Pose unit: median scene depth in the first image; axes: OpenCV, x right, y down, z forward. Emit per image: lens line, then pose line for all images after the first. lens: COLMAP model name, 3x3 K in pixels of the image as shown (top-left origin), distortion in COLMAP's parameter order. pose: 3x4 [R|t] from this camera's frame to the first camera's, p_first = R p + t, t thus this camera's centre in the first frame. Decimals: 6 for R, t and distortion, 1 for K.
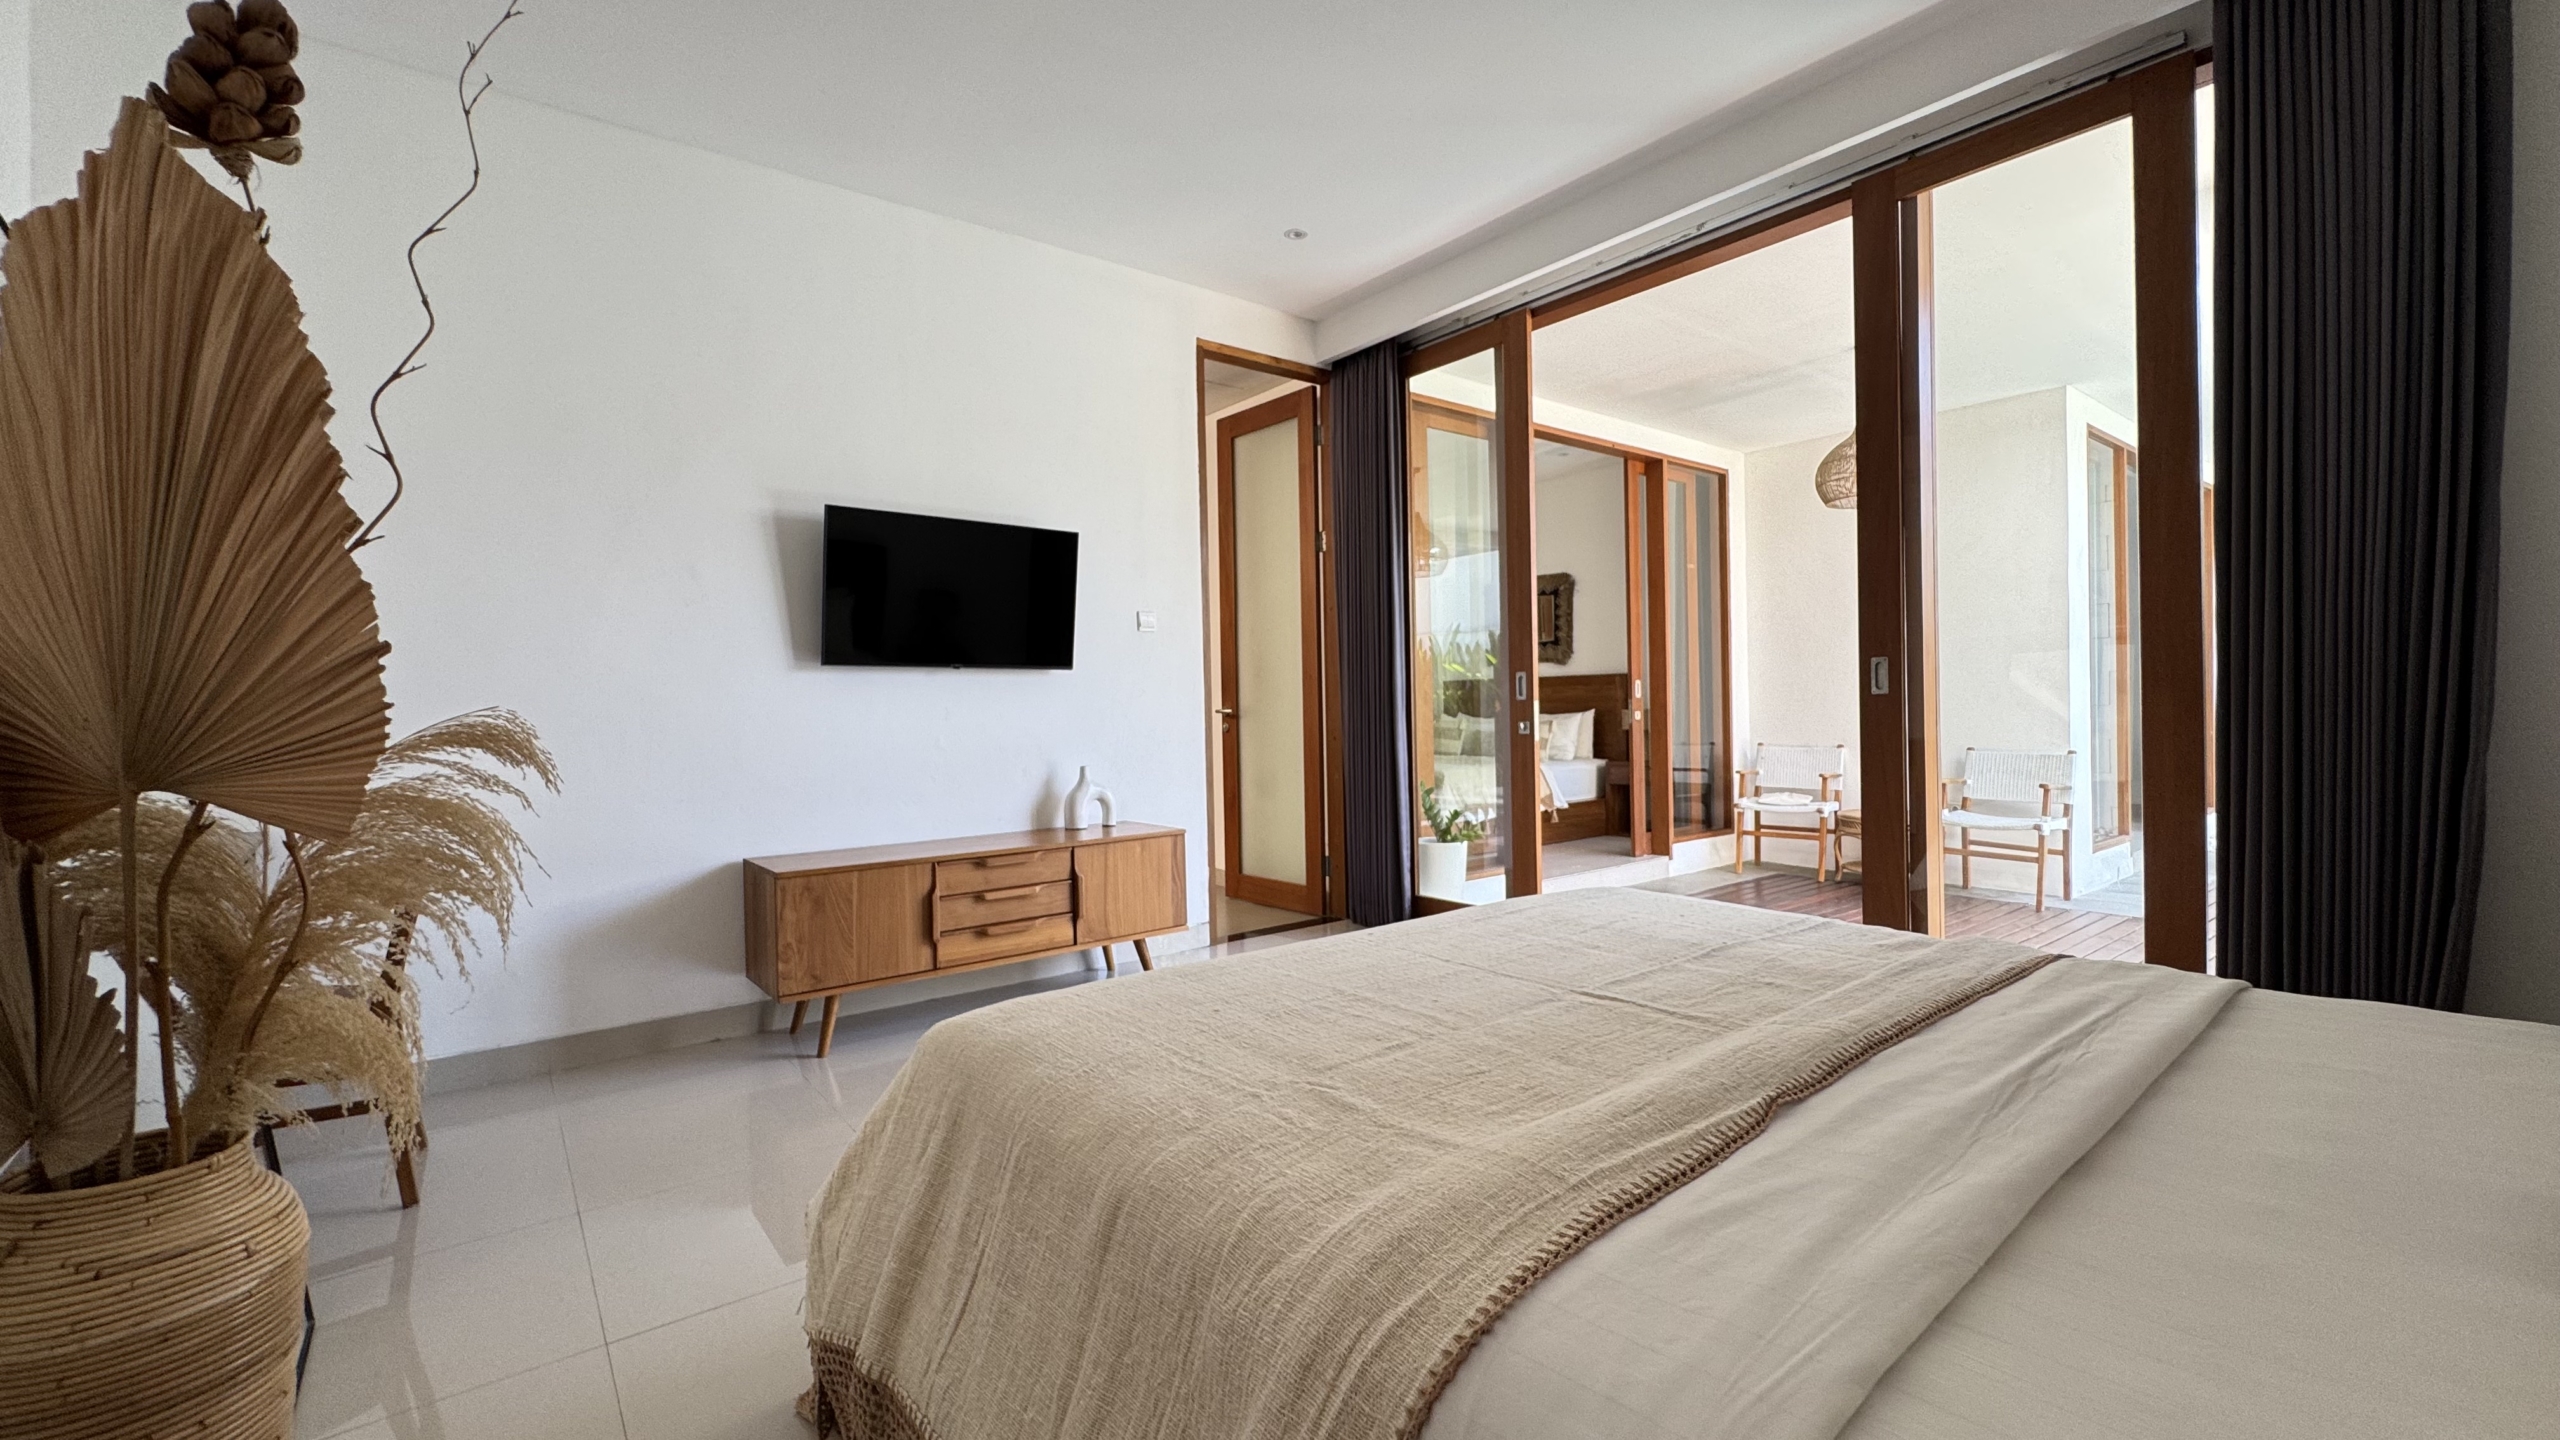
lens RADIAL K [[1029.9, 0, 1278.8], [0, 1029.9, 713.5], [0, 0, 1]] dist [-0.003076, -0.000140]
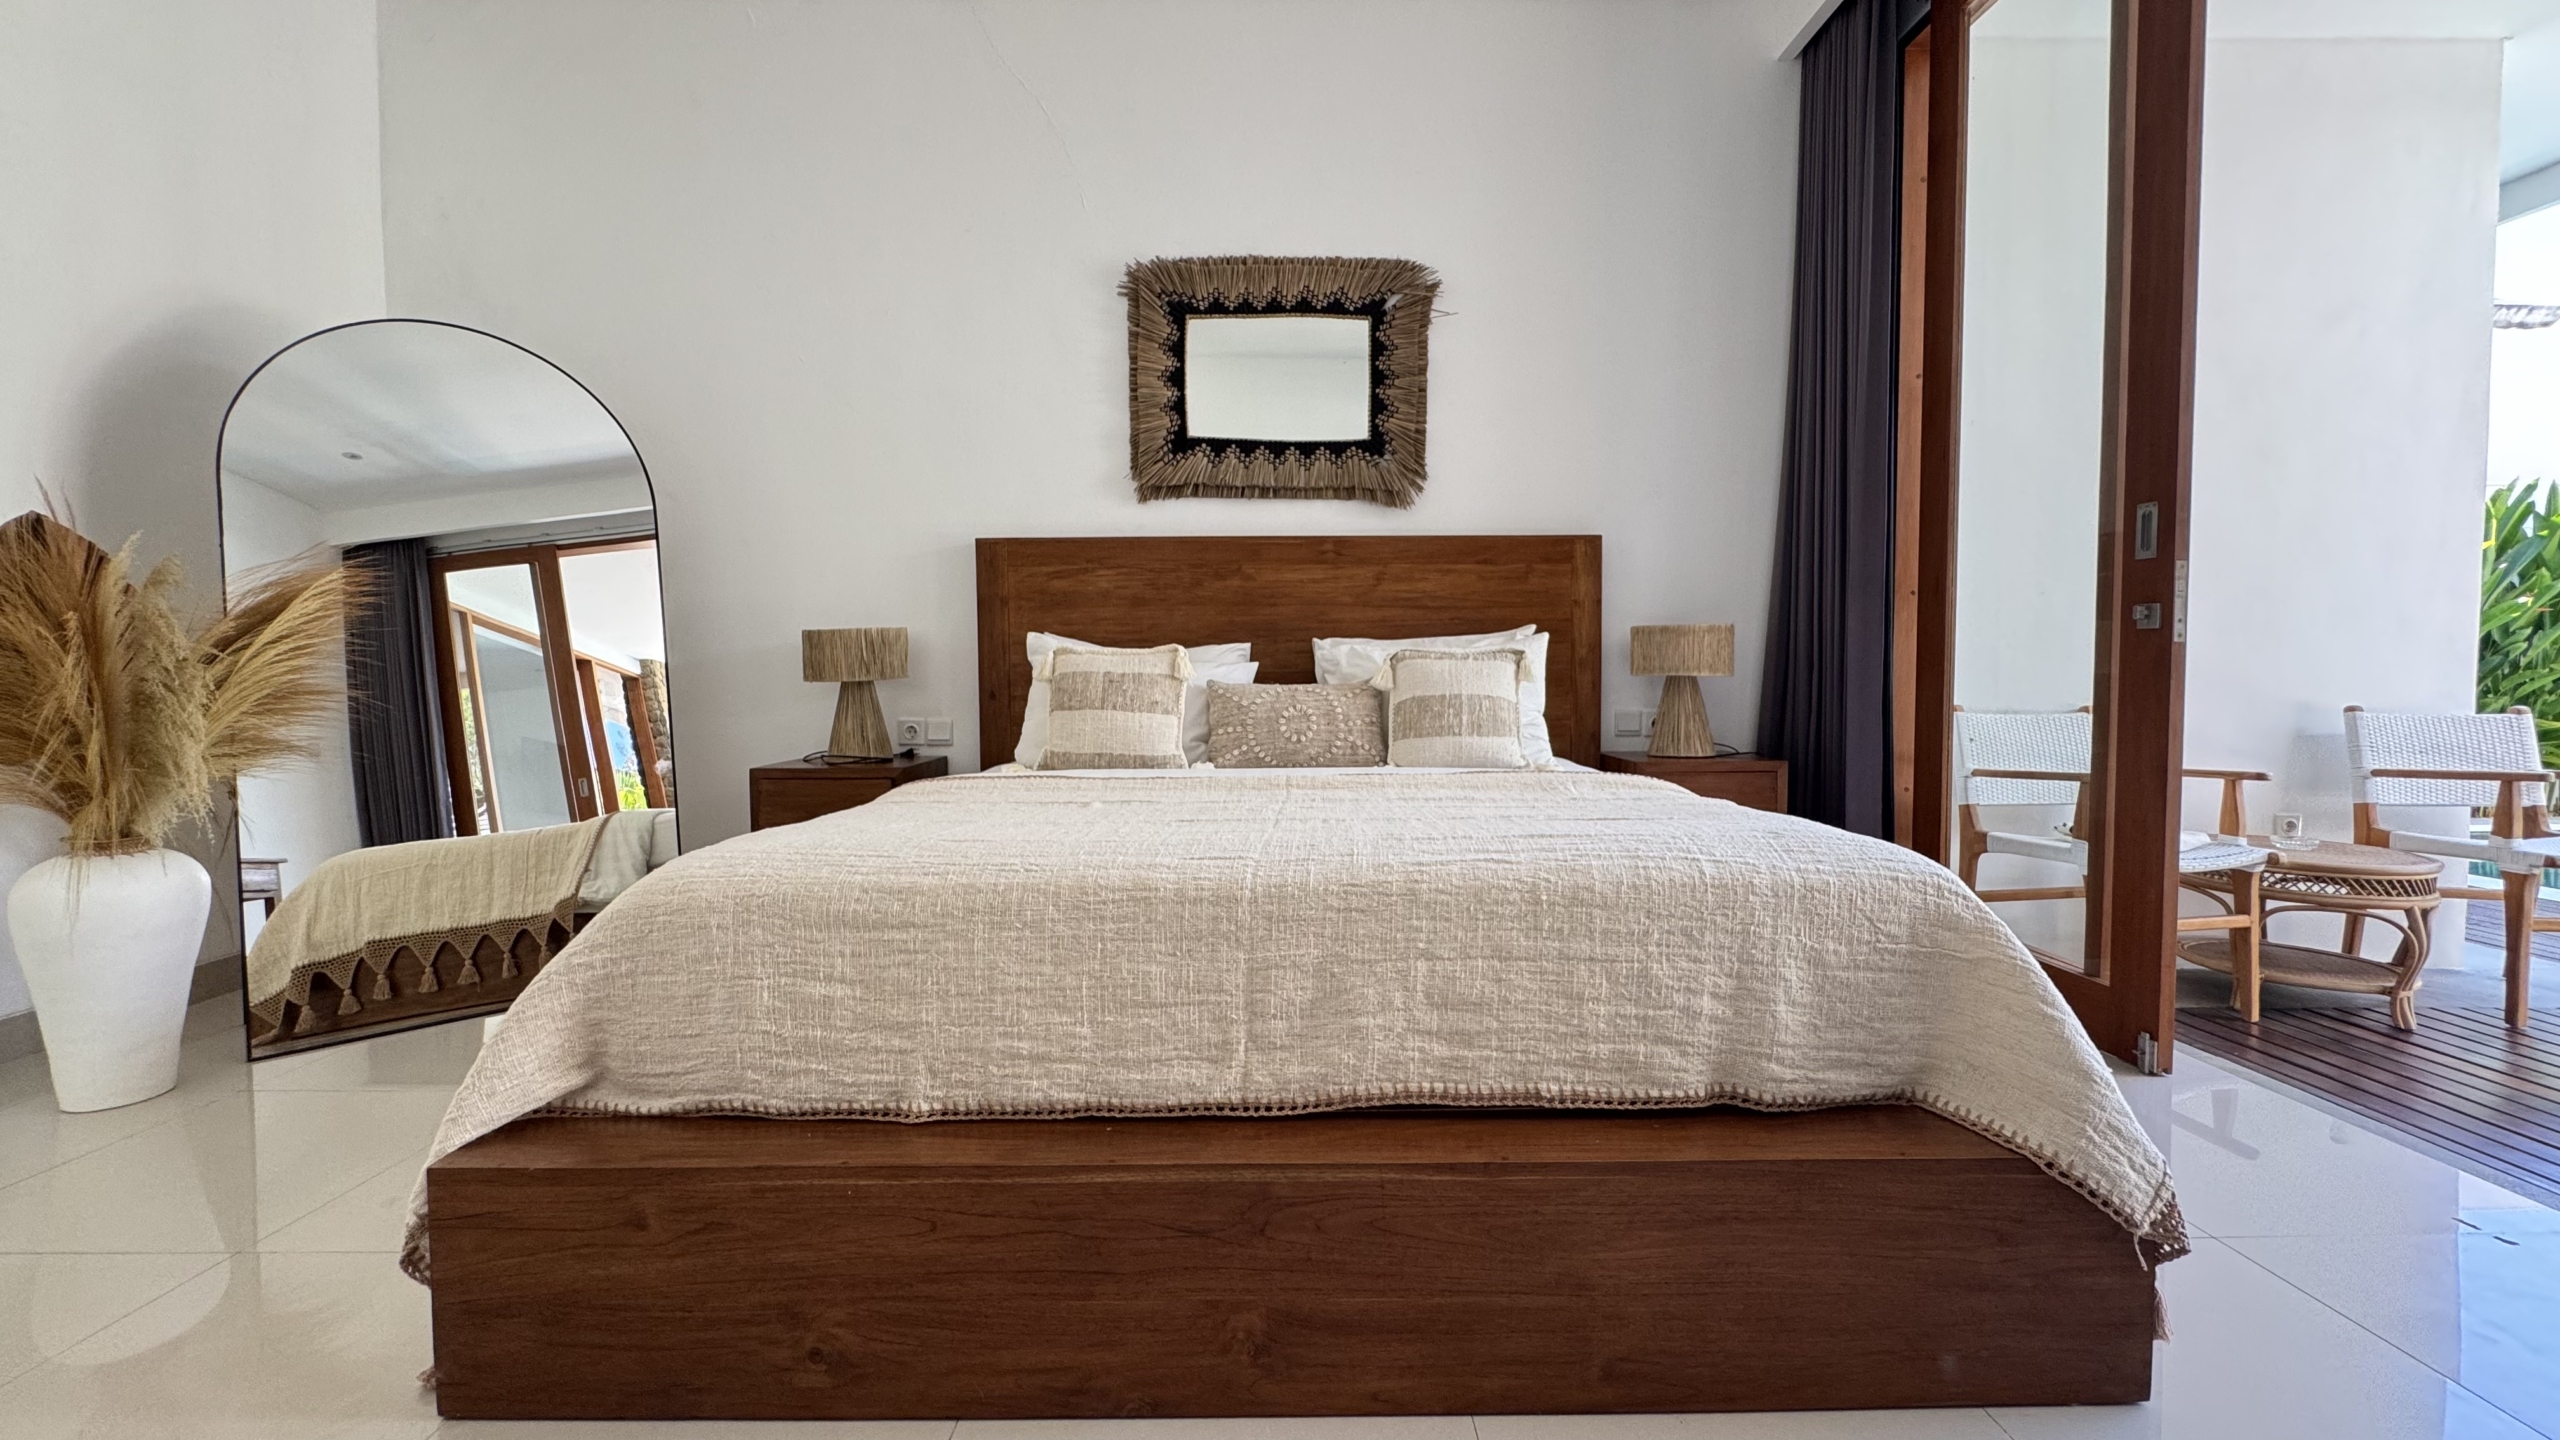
lens RADIAL K [[1026.2, 0, 1277.9], [0, 1026.2, 716.2], [0, 0, 1]] dist [-0.002925, 0.000294]
pose [[0.611412, -0.016435, 0.791142, -0.054477], [-0.002522, 0.999739, 0.022717, 0.024443], [-0.791308, -0.015885, 0.611211, 0.971139]]
